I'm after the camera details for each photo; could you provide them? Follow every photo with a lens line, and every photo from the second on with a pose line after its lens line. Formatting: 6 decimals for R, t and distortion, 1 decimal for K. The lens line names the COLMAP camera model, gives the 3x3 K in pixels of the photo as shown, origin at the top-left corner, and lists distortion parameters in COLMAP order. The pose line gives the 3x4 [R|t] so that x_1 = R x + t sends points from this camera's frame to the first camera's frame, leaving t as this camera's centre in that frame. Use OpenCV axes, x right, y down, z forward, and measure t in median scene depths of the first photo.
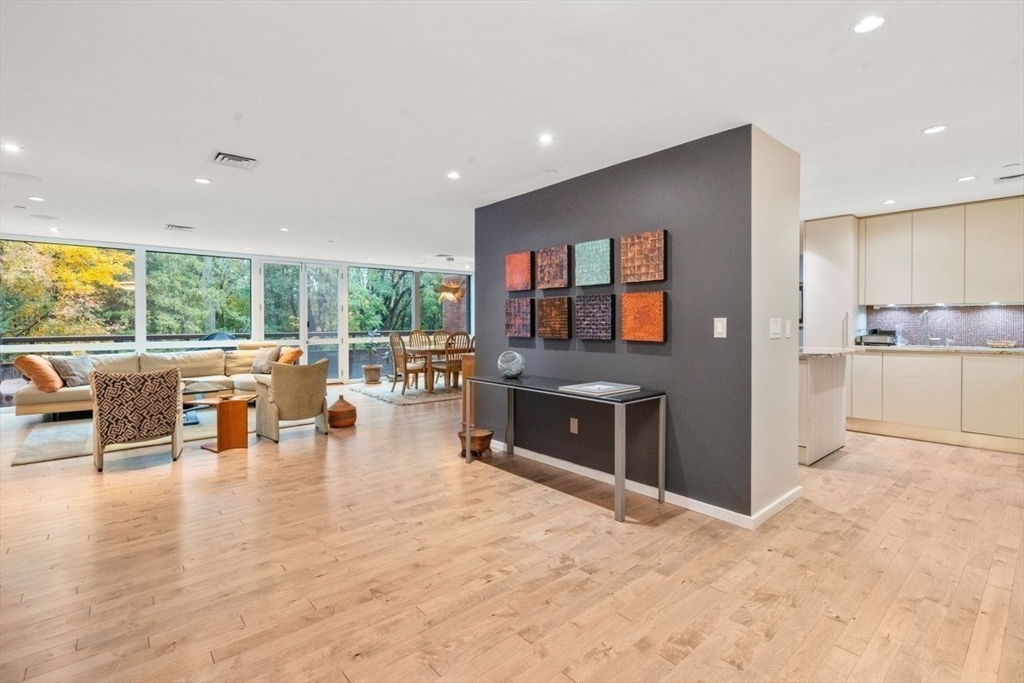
lens RADIAL K [[473.3, 0, 516.3], [0, 473.3, 326.0], [0, 0, 1]] dist [0.000056, -0.000095]
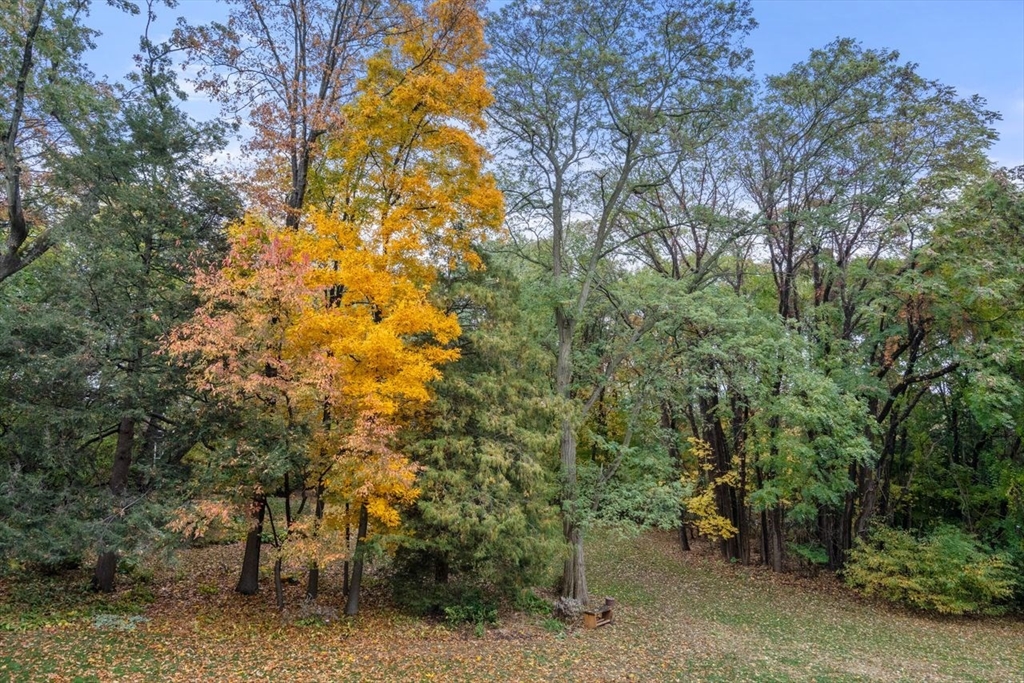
lens RADIAL K [[612.9, 0, 512.0], [0, 612.9, 341.5], [0, 0, 1]] dist [0.004065, -0.001109]
pose [[0.743200, -0.122984, -0.657669, -0.197889], [0.008268, 0.984574, -0.174772, -0.015745], [0.669018, 0.124453, 0.732752, 0.435330]]
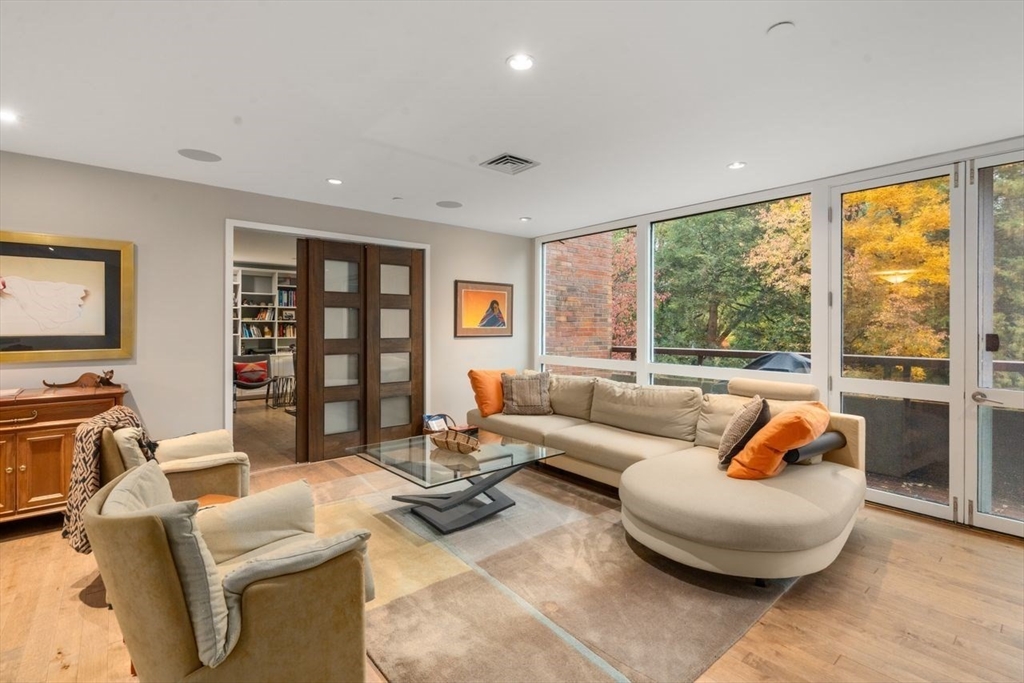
lens RADIAL K [[473.3, 0, 516.3], [0, 473.3, 326.0], [0, 0, 1]] dist [0.000056, -0.000095]
pose [[-0.016751, -0.001311, -0.999859, -0.042059], [-0.011797, 0.999930, -0.001114, -0.004087], [0.999790, 0.011777, -0.016765, 0.269218]]
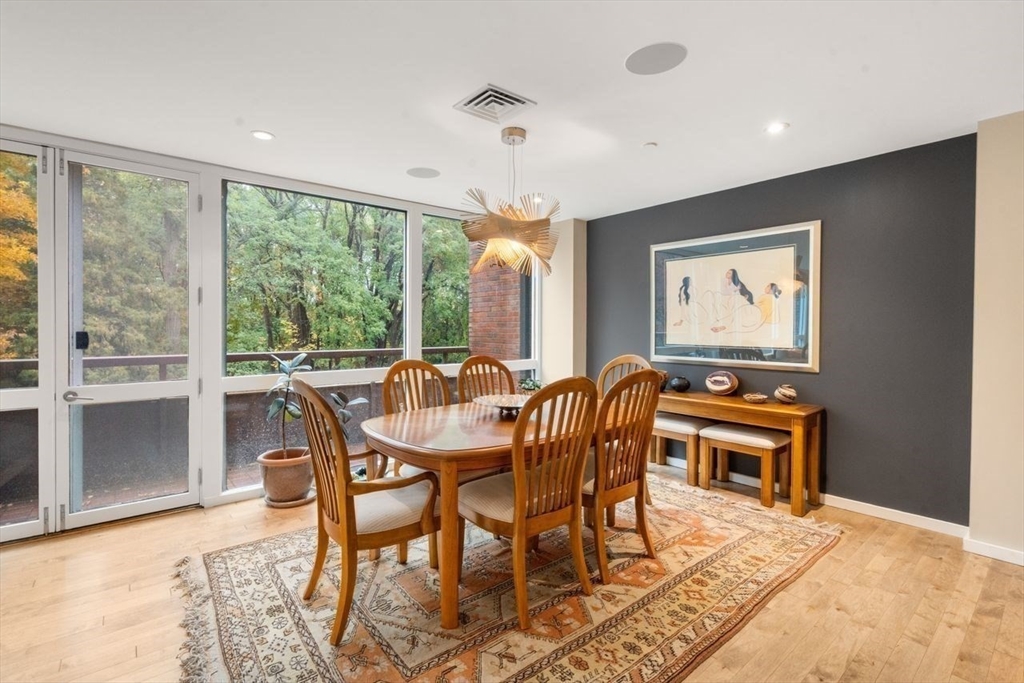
lens RADIAL K [[466.1, 0, 513.3], [0, 466.1, 335.1], [0, 0, 1]] dist [-0.000835, -0.000034]
pose [[0.999607, 0.006834, -0.027175, -0.051838], [-0.006719, 0.999968, 0.004348, -0.004007], [0.027204, -0.004164, 0.999621, 0.272626]]
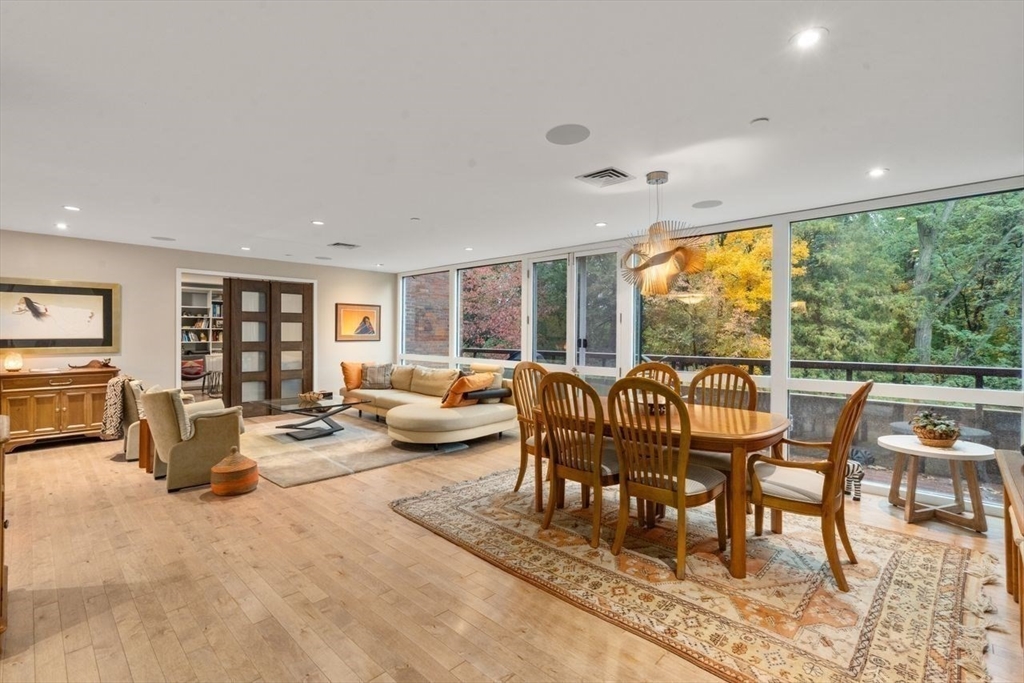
lens RADIAL K [[466.1, 0, 513.3], [0, 466.1, 335.1], [0, 0, 1]] dist [-0.000835, -0.000034]
pose [[0.086610, 0.004539, -0.996232, 0.075609], [-0.016178, 0.999864, 0.003149, -0.006011], [0.996111, 0.015844, 0.086671, 0.333350]]
